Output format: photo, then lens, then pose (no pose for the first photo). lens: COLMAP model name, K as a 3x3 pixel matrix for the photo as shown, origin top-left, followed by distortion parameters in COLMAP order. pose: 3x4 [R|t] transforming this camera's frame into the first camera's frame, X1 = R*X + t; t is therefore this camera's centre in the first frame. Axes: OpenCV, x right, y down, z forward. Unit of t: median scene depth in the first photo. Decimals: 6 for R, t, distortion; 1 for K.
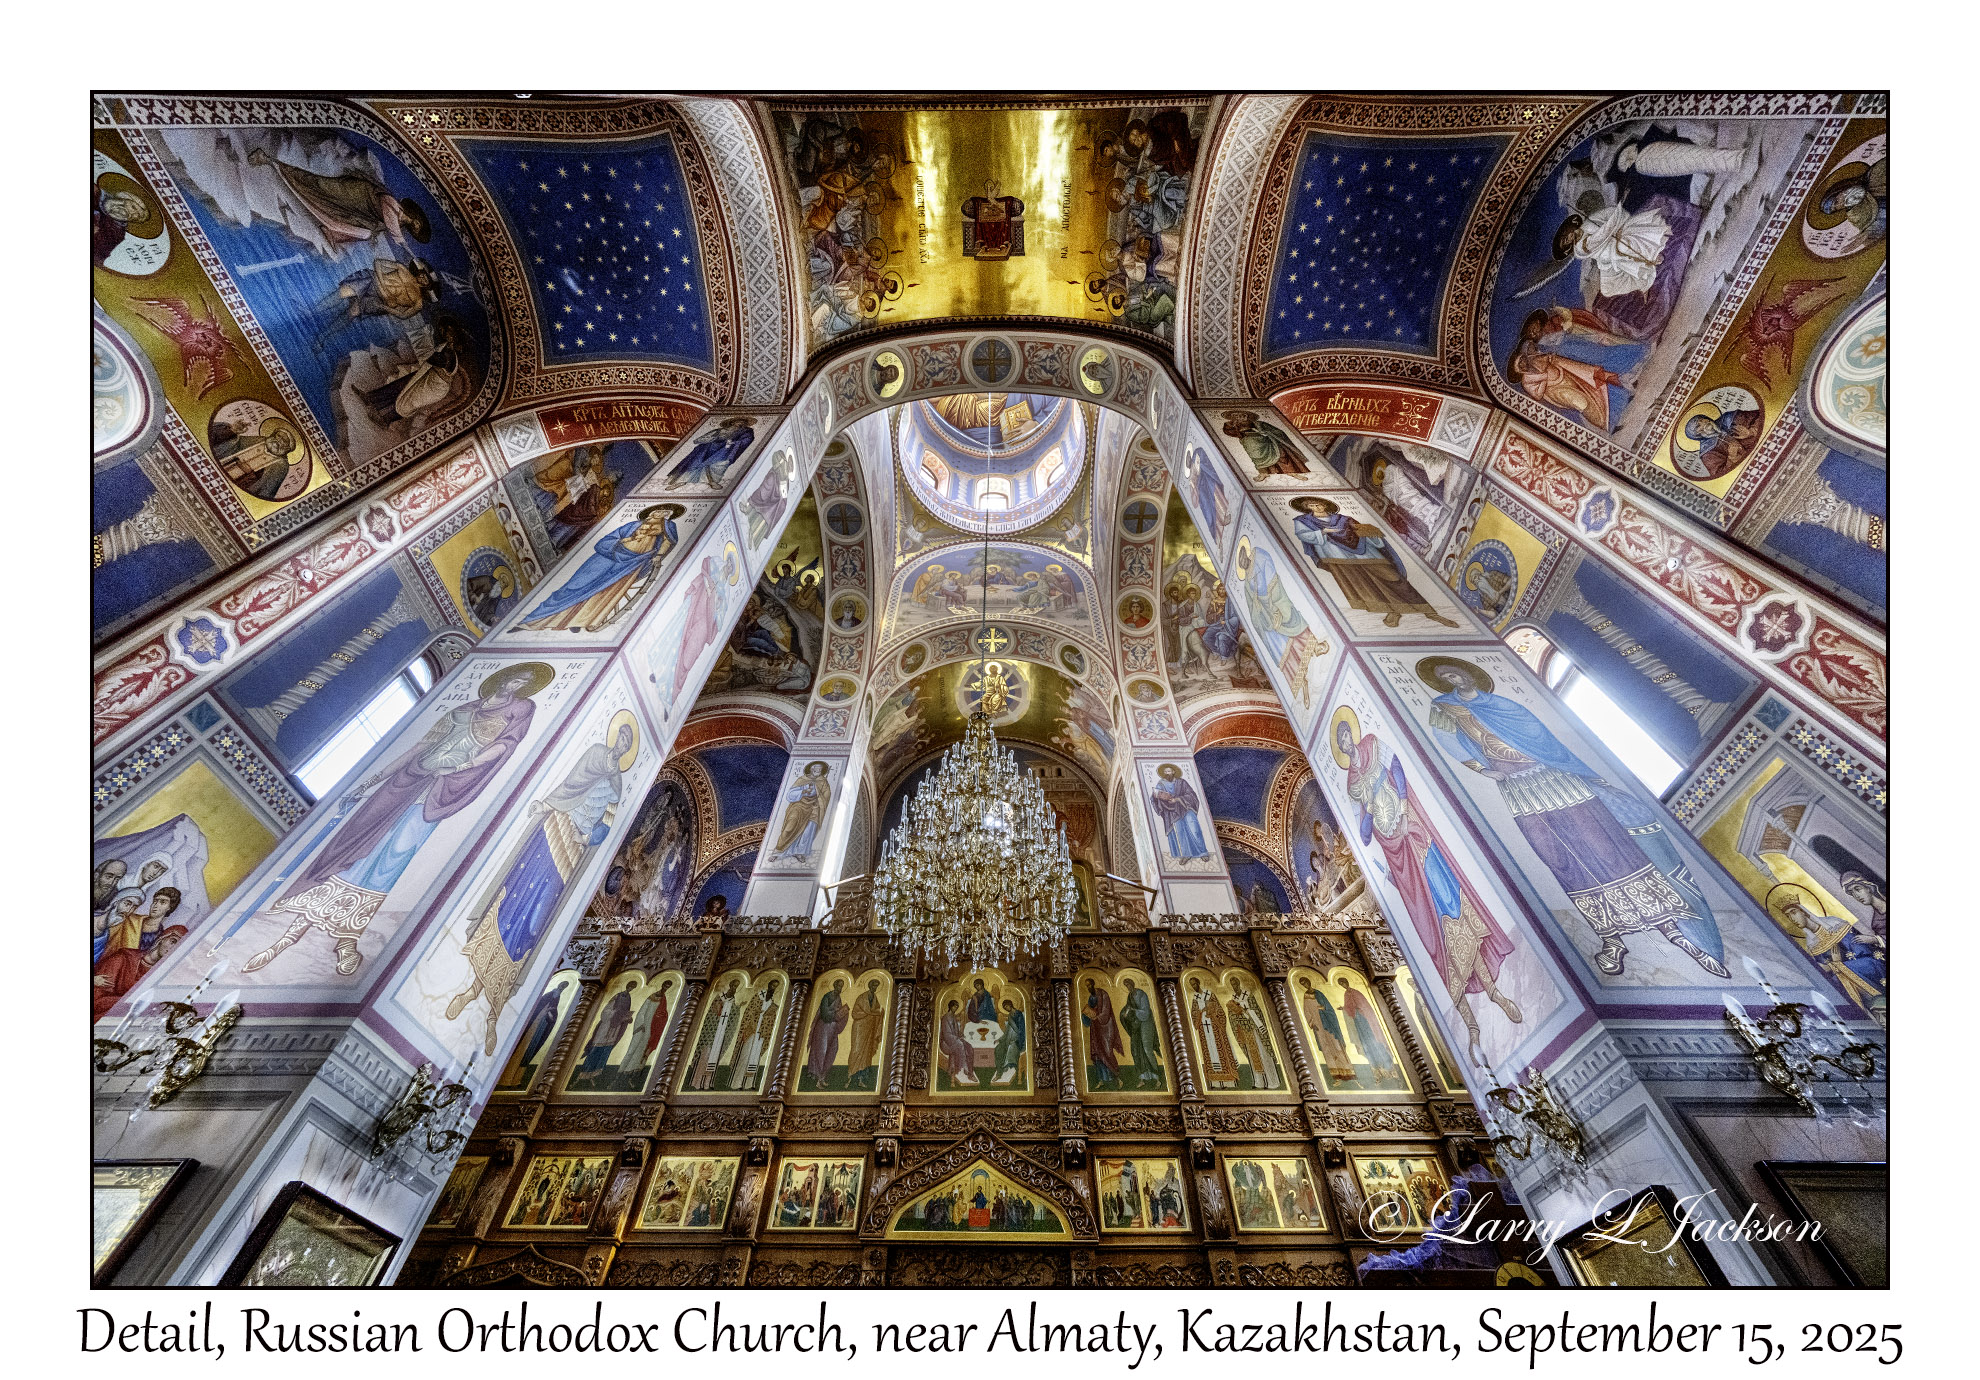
lens RADIAL K [[705.1, 0, 991.9], [0, 705.1, 693.0], [0, 0, 1]] dist [-0.001488, -0.000017]
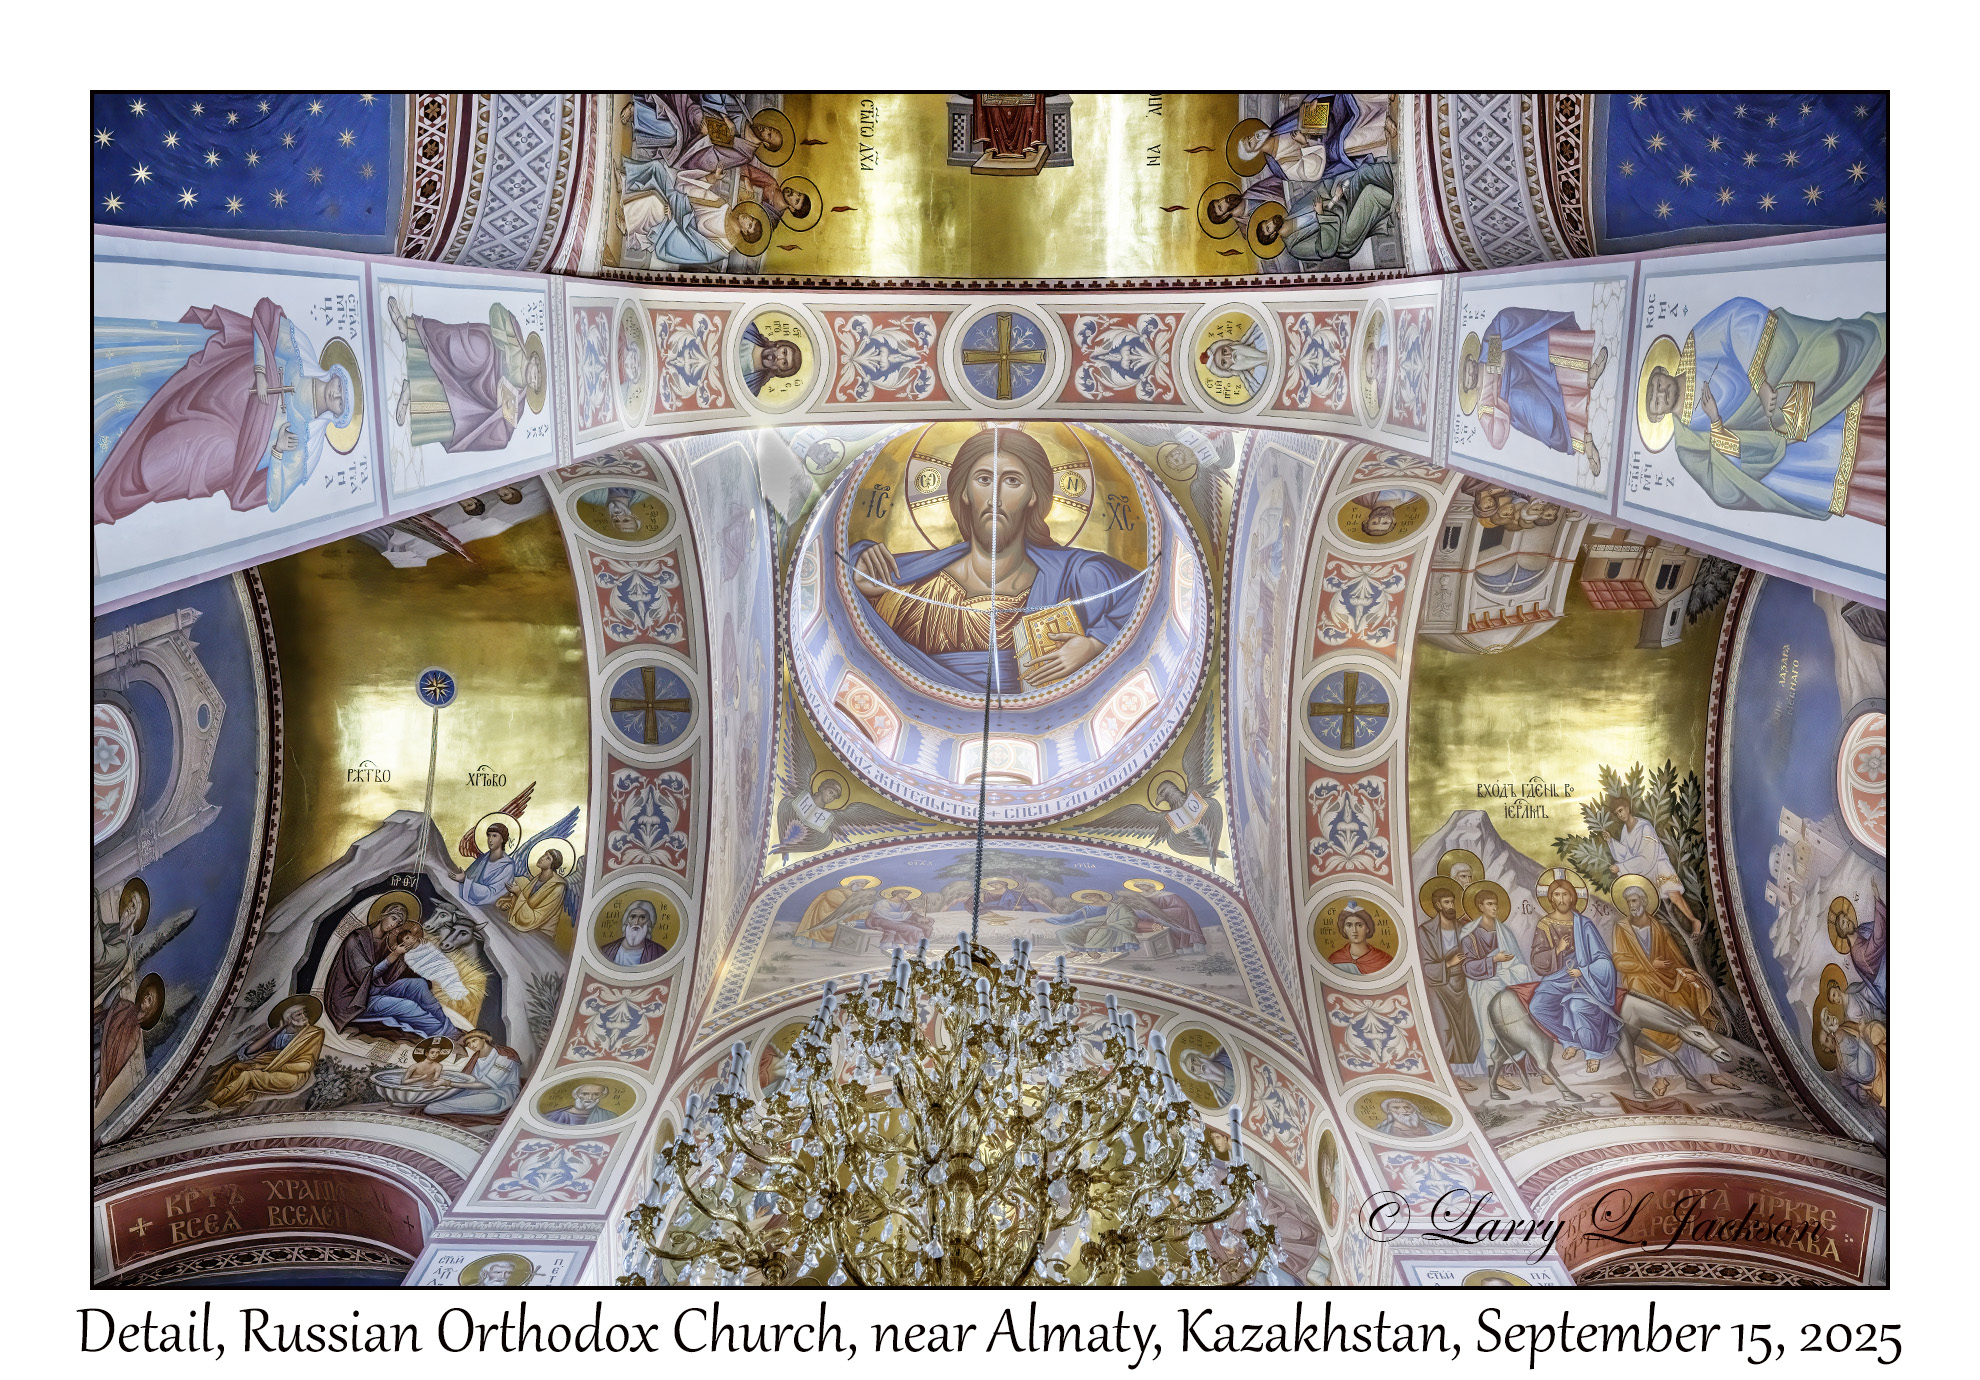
lens RADIAL K [[1587.3, 0, 1003.0], [0, 1587.3, 706.8], [0, 0, 1]] dist [-0.000895, -0.003028]
pose [[0.999880, 0.012904, 0.008526, -0.006528], [-0.007943, 0.901451, -0.432809, 0.188025], [-0.013270, 0.432689, 0.901445, 0.156646]]
